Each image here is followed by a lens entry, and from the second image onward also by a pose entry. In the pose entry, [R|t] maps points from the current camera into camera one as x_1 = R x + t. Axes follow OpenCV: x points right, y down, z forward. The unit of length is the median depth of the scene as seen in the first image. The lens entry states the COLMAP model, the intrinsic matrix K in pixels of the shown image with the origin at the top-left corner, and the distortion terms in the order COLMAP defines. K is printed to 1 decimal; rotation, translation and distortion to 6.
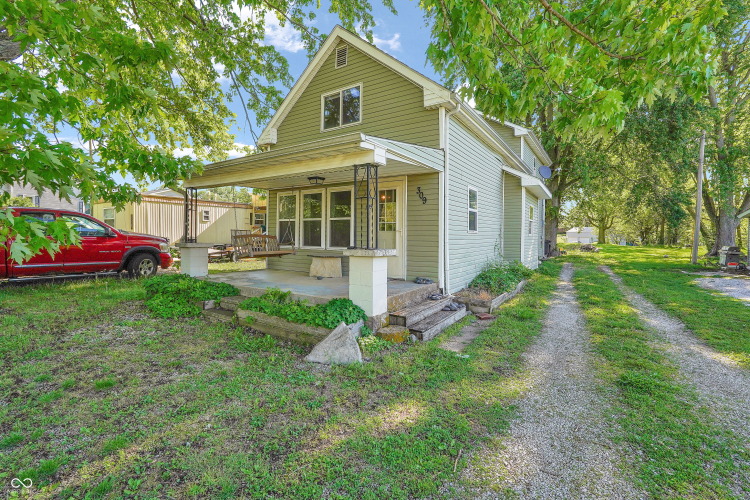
lens RADIAL K [[344.0, 0, 372.2], [0, 344.0, 244.4], [0, 0, 1]] dist [-0.026288, -0.000340]
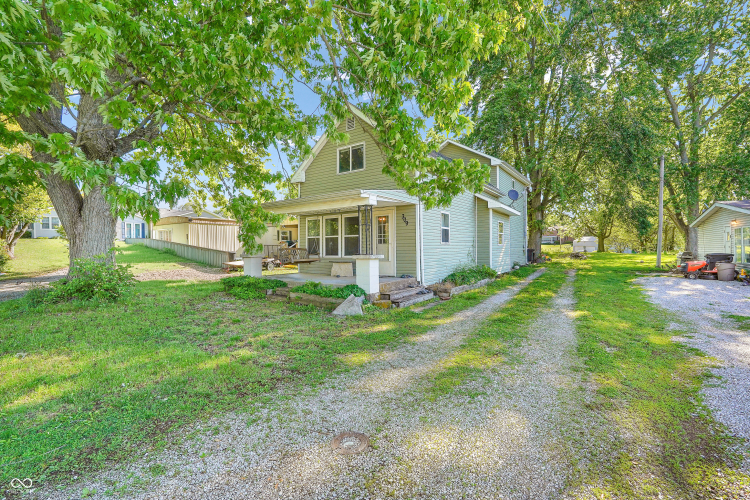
lens RADIAL K [[344.0, 0, 377.2], [0, 344.0, 251.2], [0, 0, 1]] dist [-0.026288, -0.000340]
pose [[0.999452, -0.017331, -0.028196, 0.053143], [0.016807, 0.999683, -0.018735, 0.017565], [0.028512, 0.018251, 0.999427, -0.424097]]
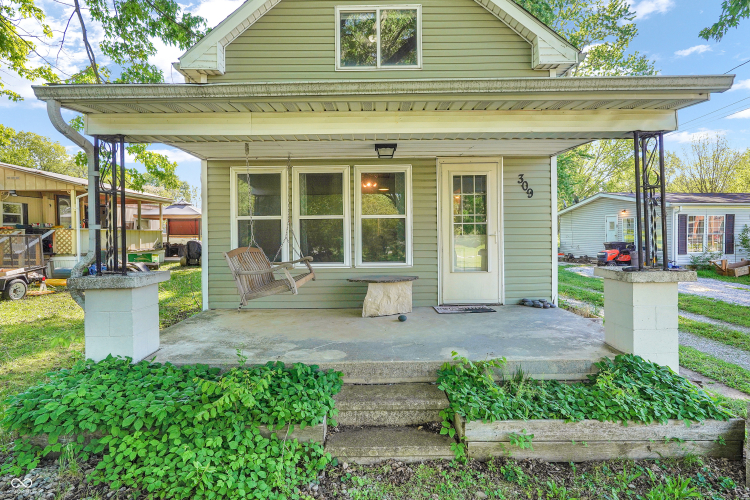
lens RADIAL K [[398.9, 0, 374.9], [0, 398.9, 247.7], [0, 0, 1]] dist [0.004356, 0.000212]
pose [[0.830952, -0.027309, 0.555674, -0.500937], [0.028043, 0.999581, 0.007189, -0.023159], [-0.555637, 0.009609, 0.831369, 0.401457]]
